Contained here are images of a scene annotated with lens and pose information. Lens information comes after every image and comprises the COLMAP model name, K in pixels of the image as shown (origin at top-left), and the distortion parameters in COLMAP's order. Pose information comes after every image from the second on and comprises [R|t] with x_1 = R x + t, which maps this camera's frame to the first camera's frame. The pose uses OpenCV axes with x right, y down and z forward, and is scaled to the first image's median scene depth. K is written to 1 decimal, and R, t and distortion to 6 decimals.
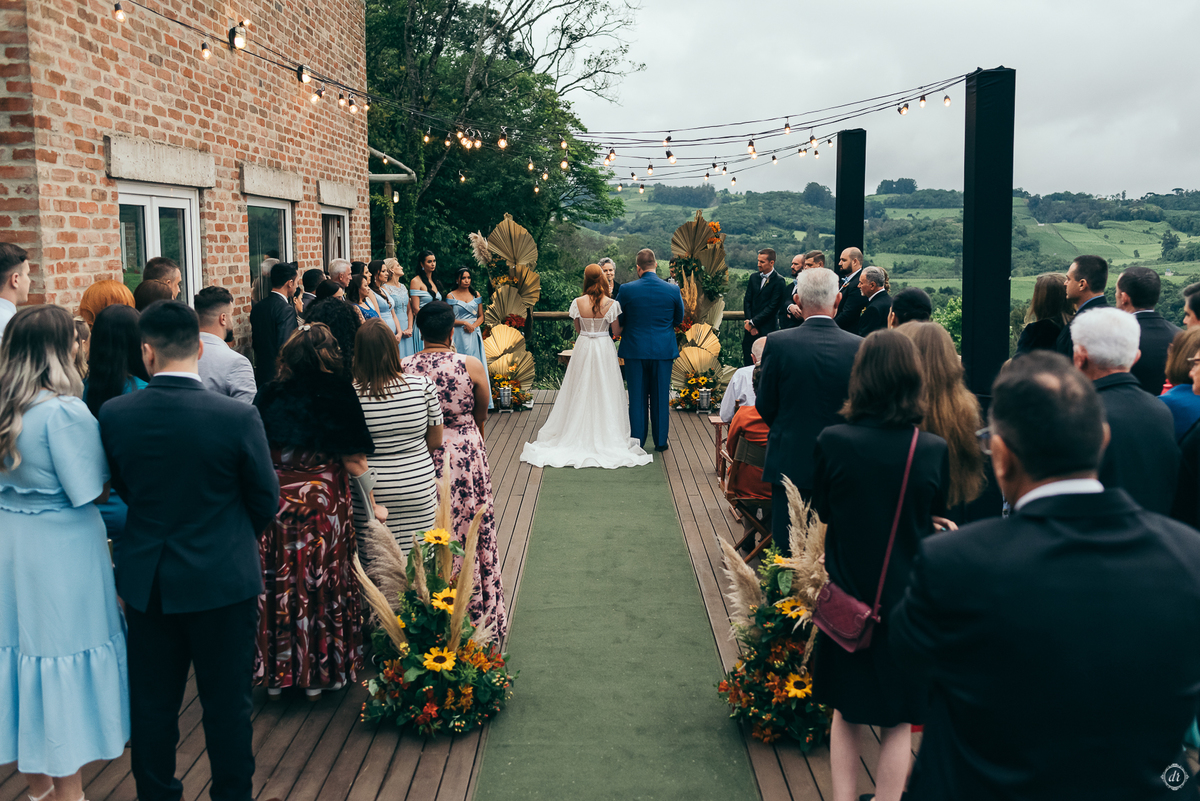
lens RADIAL K [[1170.9, 0, 600.0], [0, 1170.9, 400.5], [0, 0, 1]] dist [-0.006866, 0.014553]
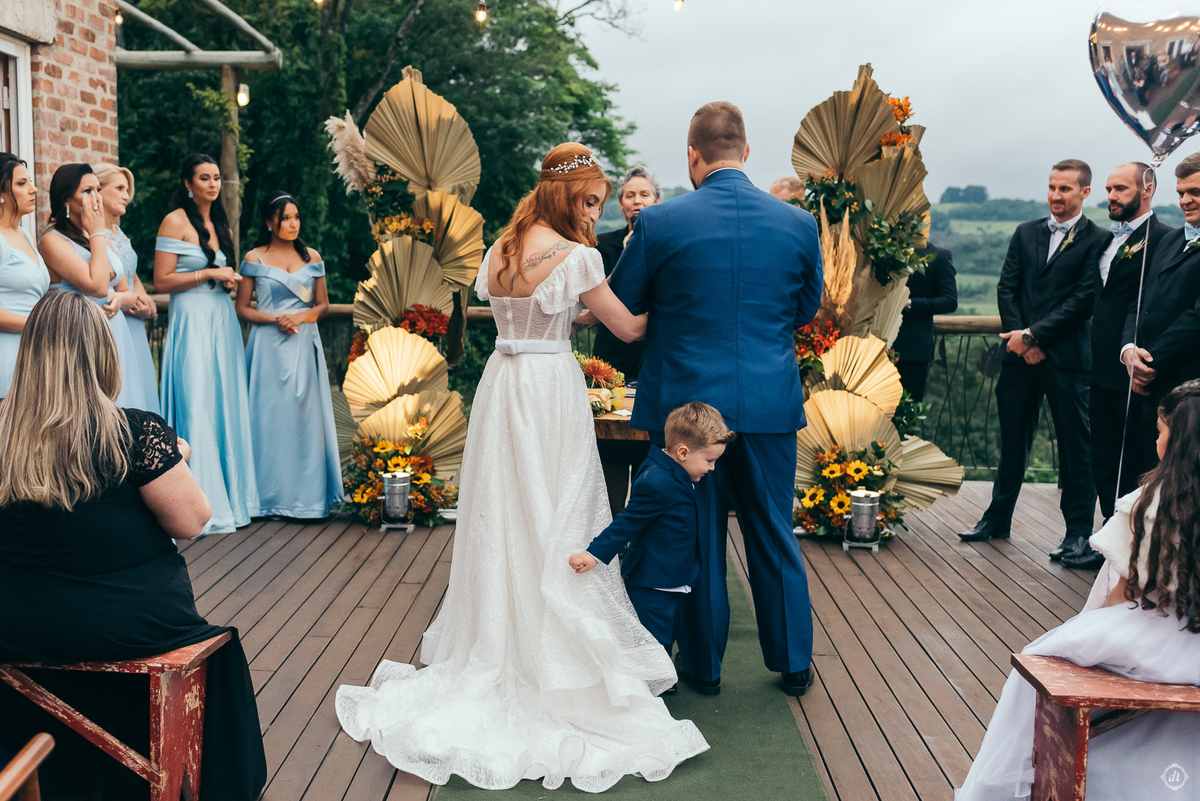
lens RADIAL K [[1170.9, 0, 600.0], [0, 1170.9, 400.5], [0, 0, 1]] dist [-0.006866, 0.014553]
pose [[0.999647, 0.026384, -0.003133, -0.005869], [-0.026450, 0.999382, -0.023156, -0.033757], [0.002520, 0.023231, 0.999727, 0.640083]]
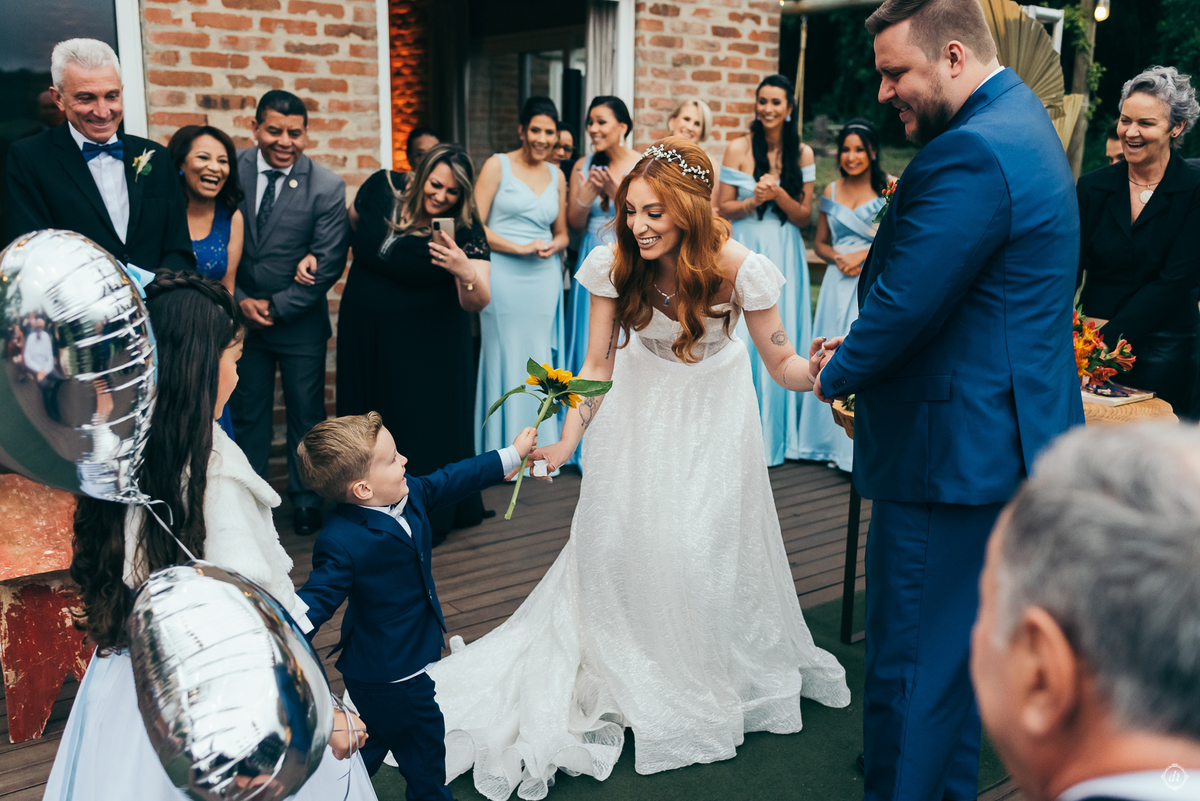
lens RADIAL K [[1170.9, 0, 600.0], [0, 1170.9, 400.5], [0, 0, 1]] dist [-0.006866, 0.014553]
pose [[0.706180, 0.168250, -0.687751, 0.122880], [-0.133430, 0.985575, 0.104104, -0.056037], [0.695346, 0.018251, 0.718444, 0.734962]]
